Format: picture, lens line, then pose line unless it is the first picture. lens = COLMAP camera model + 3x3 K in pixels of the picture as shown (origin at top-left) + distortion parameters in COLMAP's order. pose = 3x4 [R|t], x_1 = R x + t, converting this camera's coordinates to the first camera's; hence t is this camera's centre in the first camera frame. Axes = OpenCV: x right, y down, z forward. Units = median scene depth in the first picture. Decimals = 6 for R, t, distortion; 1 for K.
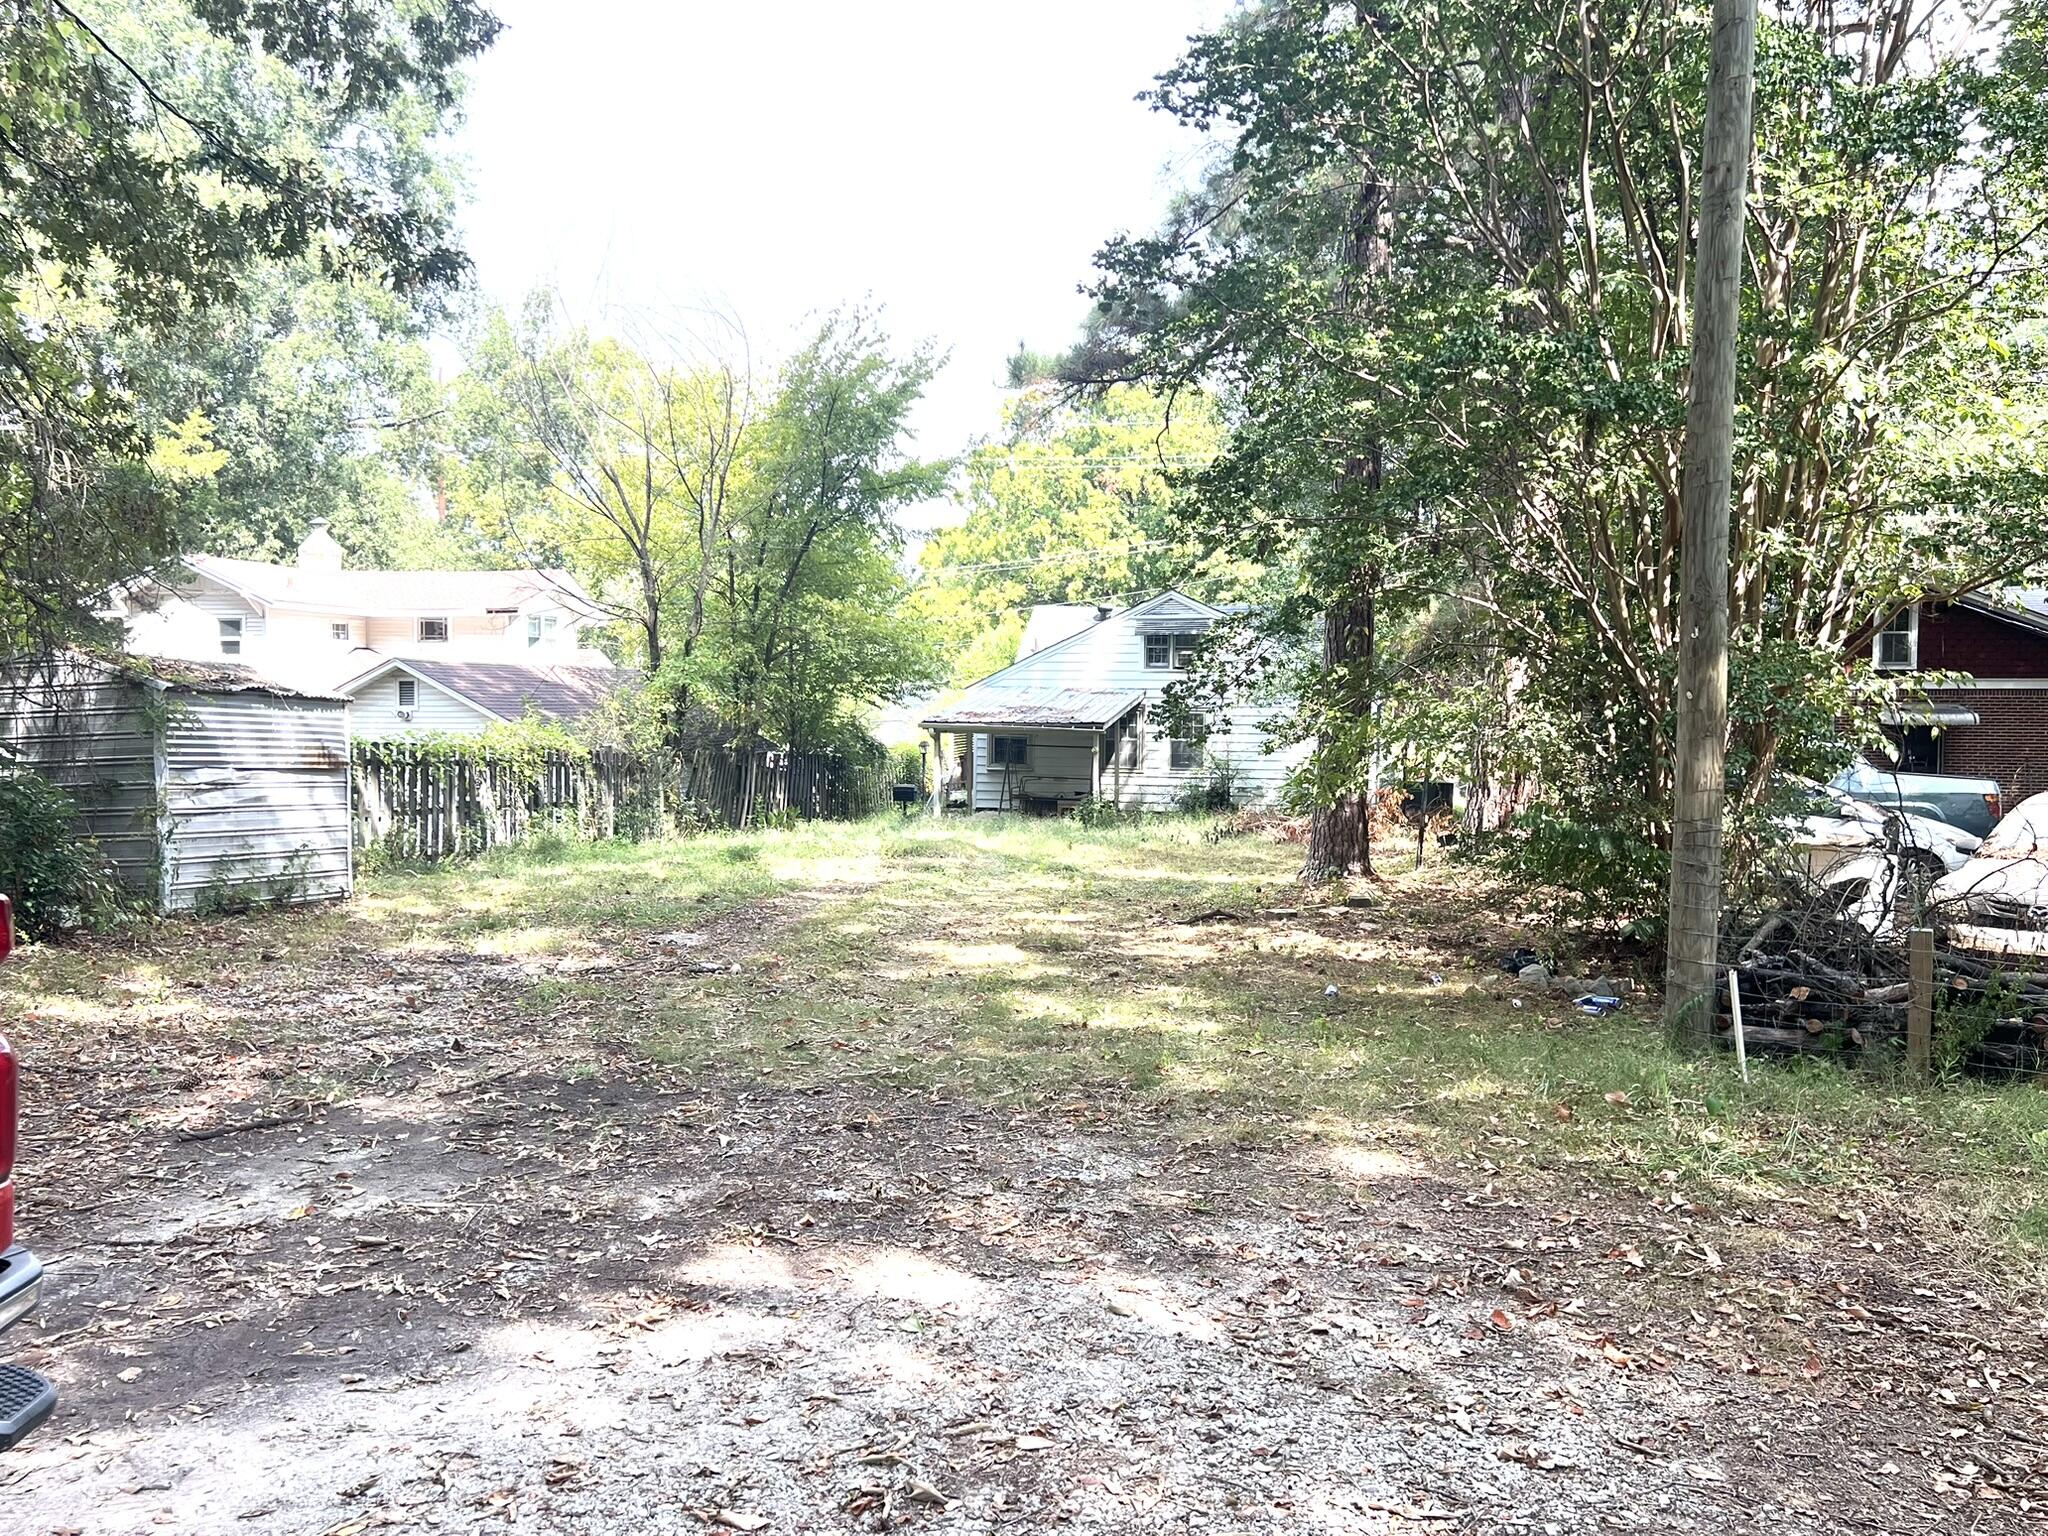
lens RADIAL K [[1720.9, 0, 1023.9], [0, 1720.9, 756.9], [0, 0, 1]] dist [0.009848, 0.004982]
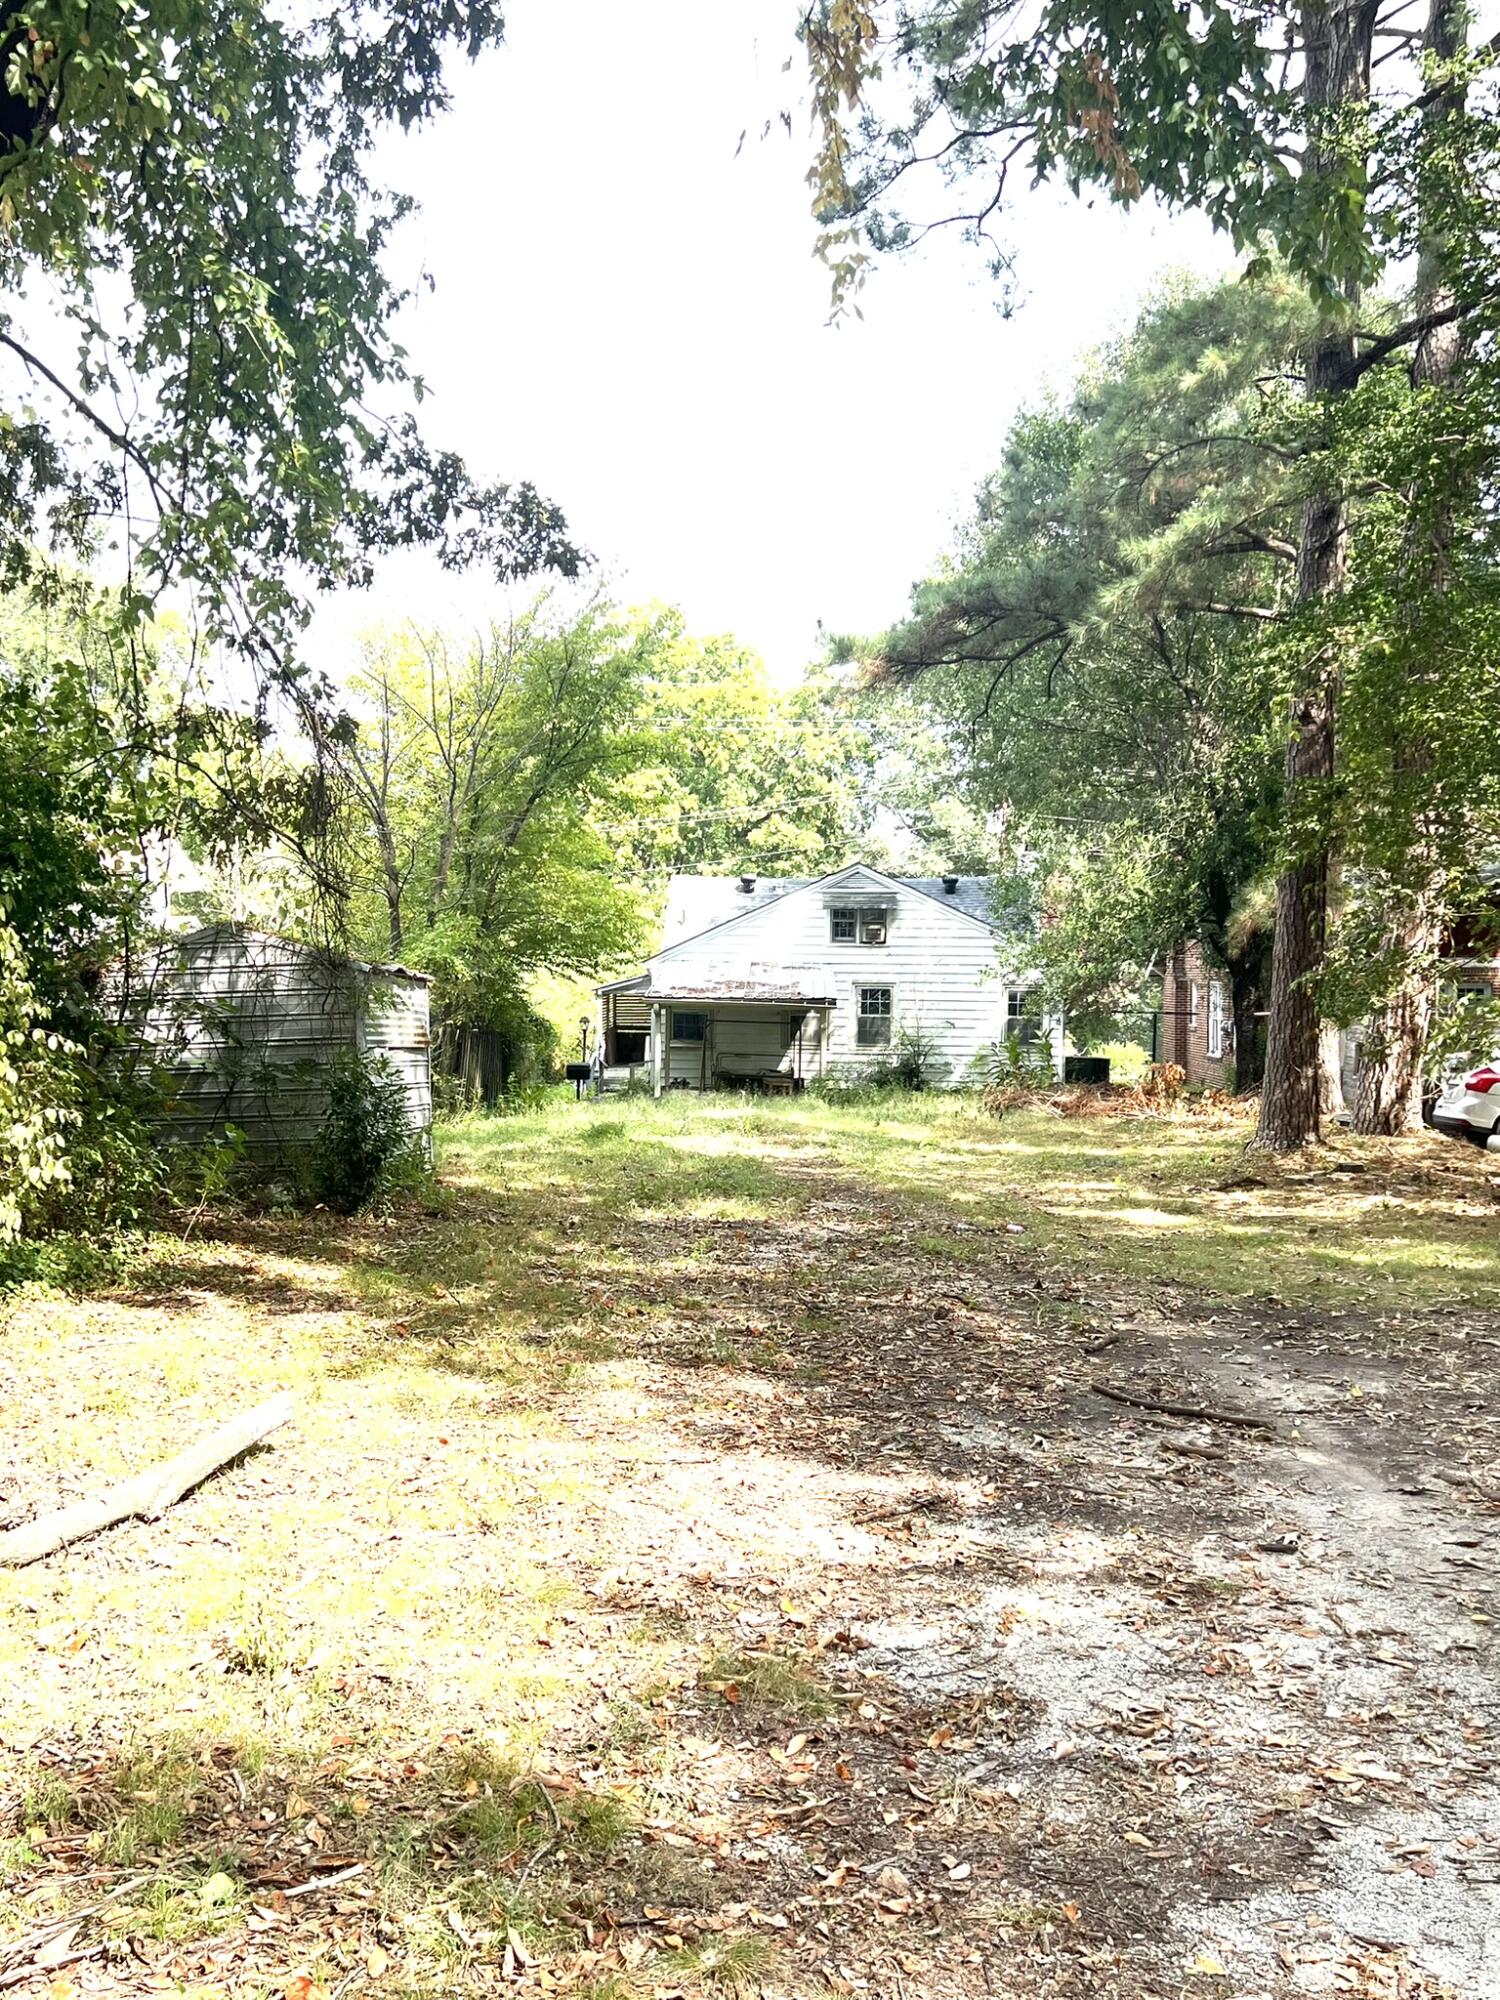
lens RADIAL K [[1876.9, 0, 750.3], [0, 1876.9, 1009.6], [0, 0, 1]] dist [0.016083, 0.000000]
pose [[0.983029, 0.001689, 0.183445, -0.172578], [0.000401, 0.999935, -0.011356, -0.001261], [-0.183452, 0.011237, 0.982964, -0.045282]]
